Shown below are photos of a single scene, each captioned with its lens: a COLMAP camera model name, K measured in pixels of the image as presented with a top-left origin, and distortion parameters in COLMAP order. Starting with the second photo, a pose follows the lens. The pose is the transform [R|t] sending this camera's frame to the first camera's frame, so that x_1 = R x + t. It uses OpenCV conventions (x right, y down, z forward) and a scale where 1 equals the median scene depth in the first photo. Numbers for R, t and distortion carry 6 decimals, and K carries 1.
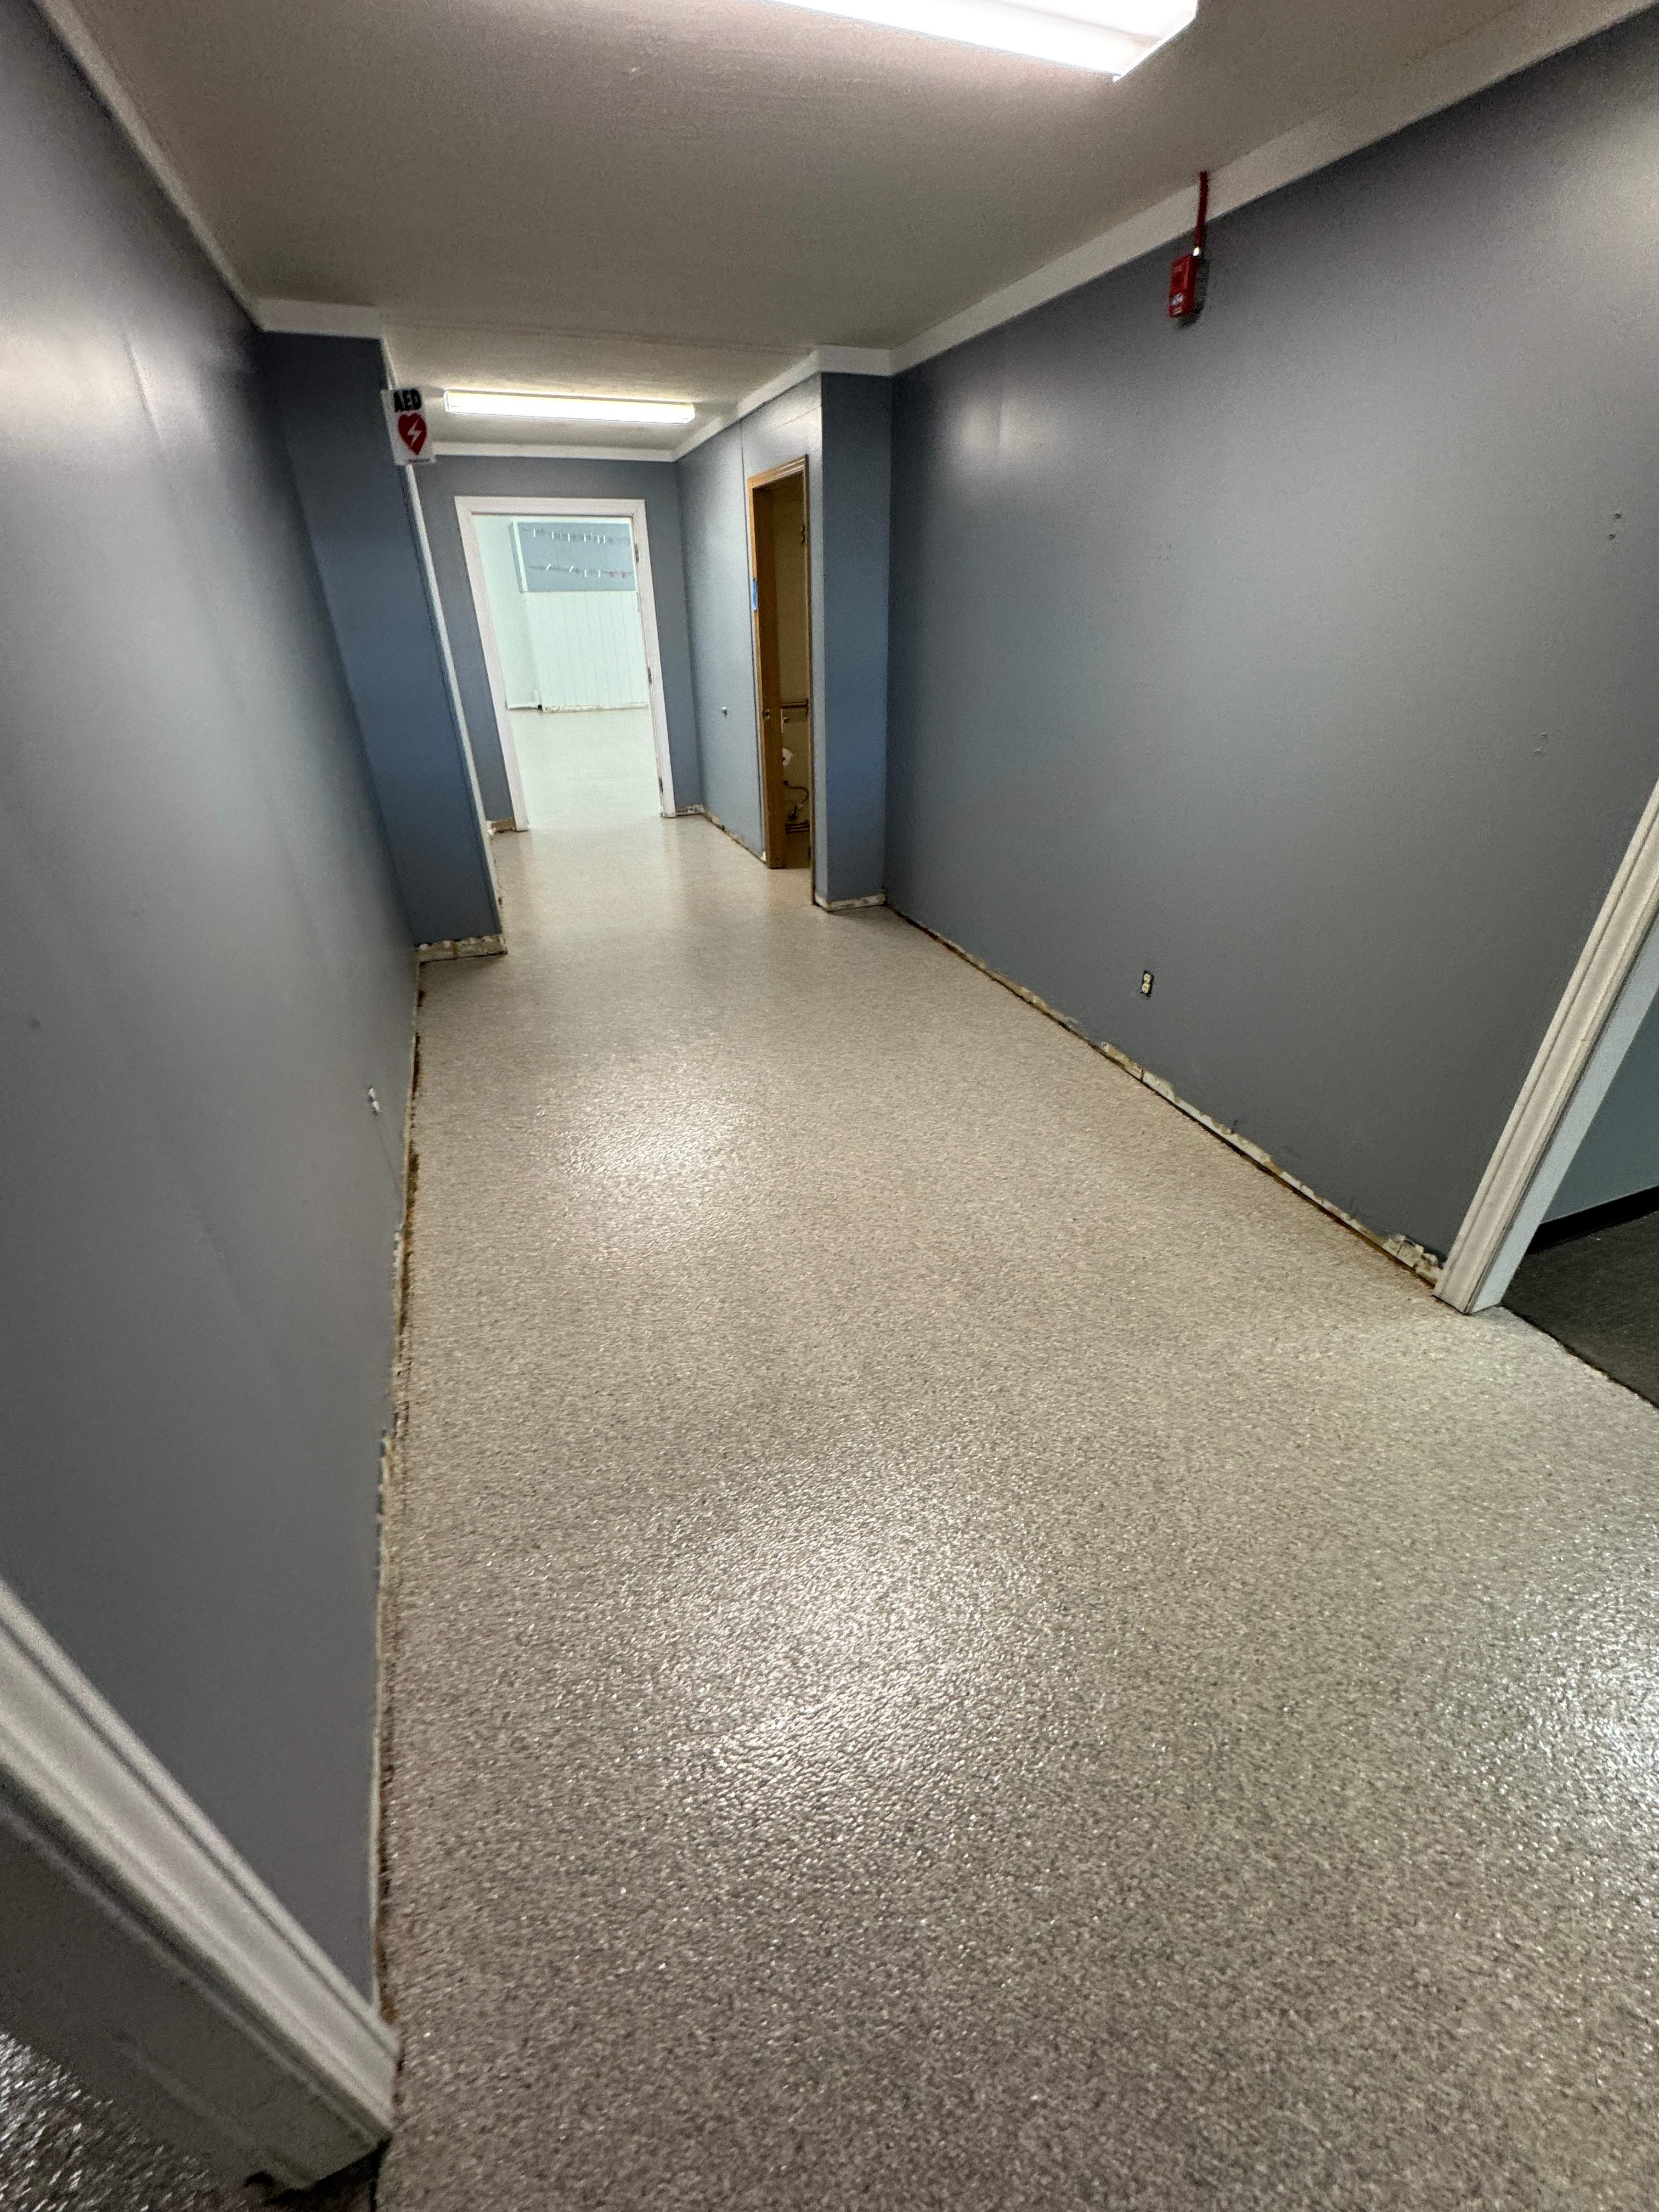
lens RADIAL K [[876.7, 0, 833.6], [0, 876.7, 1108.5], [0, 0, 1]] dist [-0.001637, 0.000236]
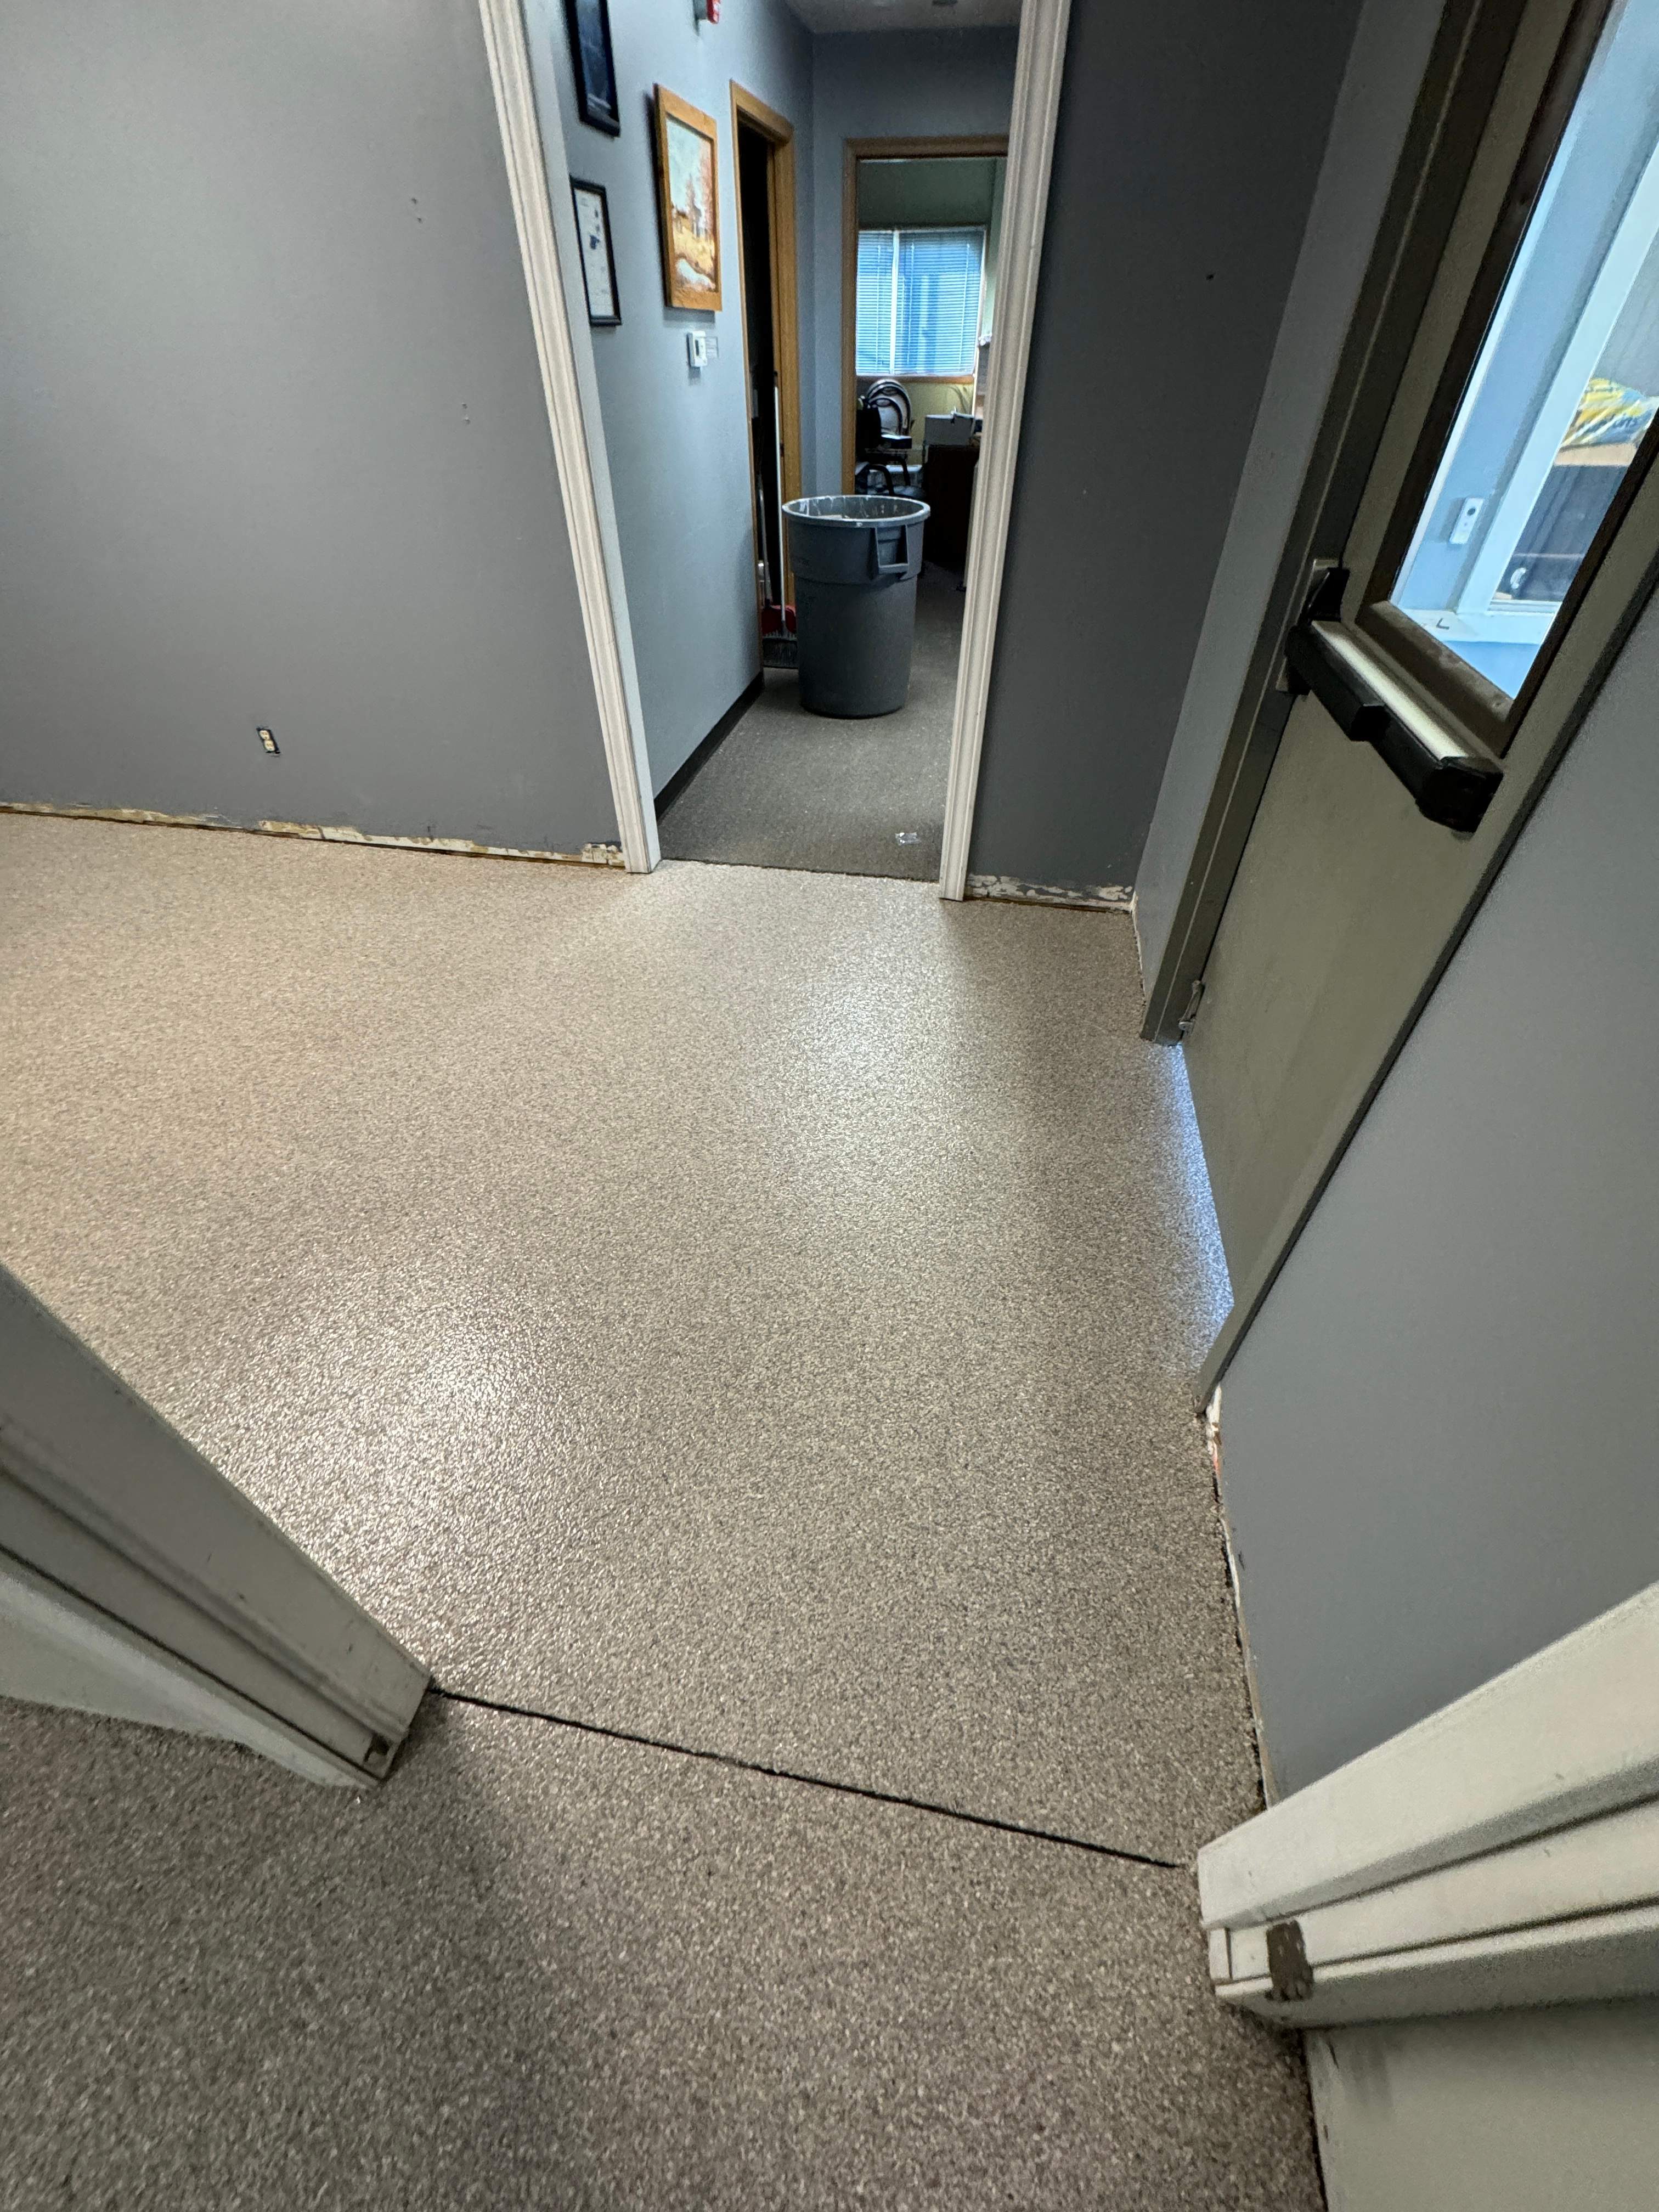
lens RADIAL K [[876.7, 0, 833.6], [0, 876.7, 1108.5], [0, 0, 1]] dist [-0.001637, 0.000236]
pose [[0.516199, -0.564890, 0.643769, -0.202819], [0.424978, 0.821531, 0.380107, 0.103644], [-0.743594, 0.077376, 0.664139, -0.112293]]
